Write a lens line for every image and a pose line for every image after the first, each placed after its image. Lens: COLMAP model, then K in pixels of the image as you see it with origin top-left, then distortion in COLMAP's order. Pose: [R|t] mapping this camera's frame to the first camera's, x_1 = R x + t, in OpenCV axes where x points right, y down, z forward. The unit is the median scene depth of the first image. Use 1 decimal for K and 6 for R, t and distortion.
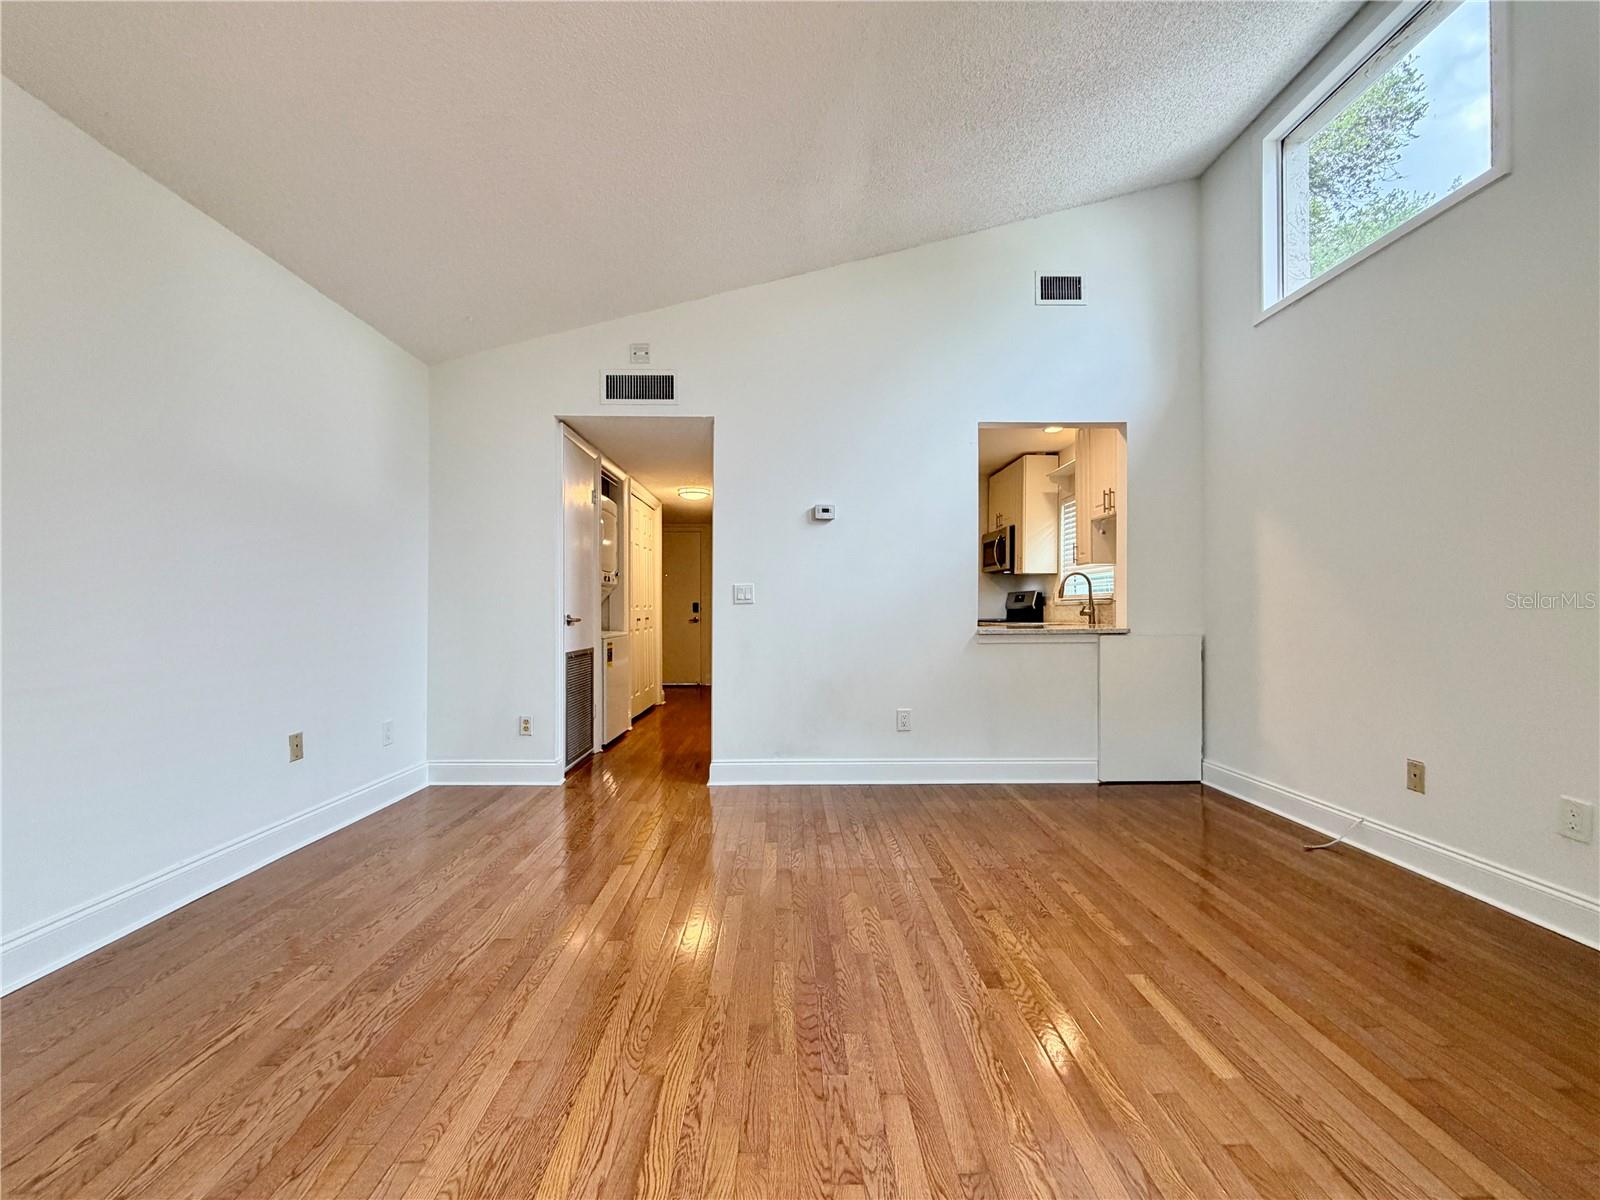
lens RADIAL K [[637.1, 0, 798.3], [0, 637.1, 602.3], [0, 0, 1]] dist [-0.000031, -0.000001]
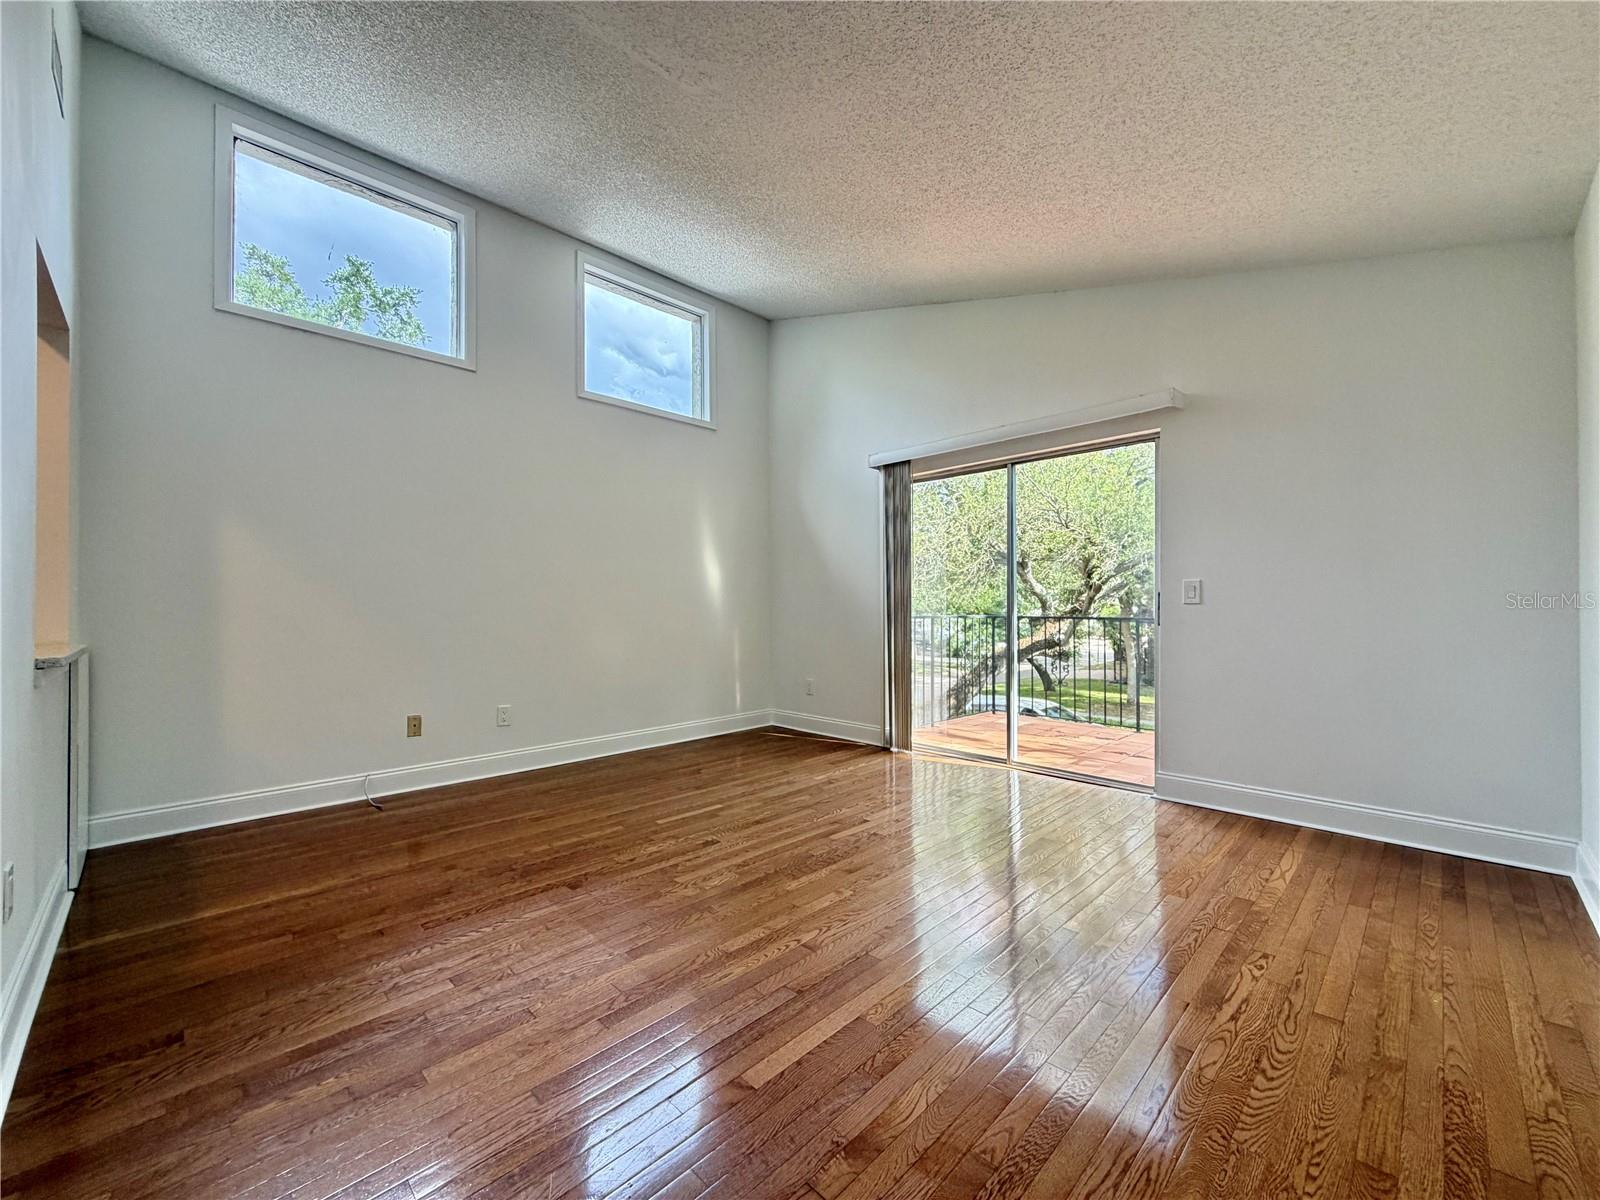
lens RADIAL K [[638.5, 0, 797.3], [0, 638.5, 601.6], [0, 0, 1]] dist [0.000602, -0.000411]
pose [[-0.689579, 0.011880, 0.724113, -0.642213], [-0.001596, 0.999838, -0.017923, 0.009090], [-0.724208, -0.013515, -0.689449, 1.239703]]
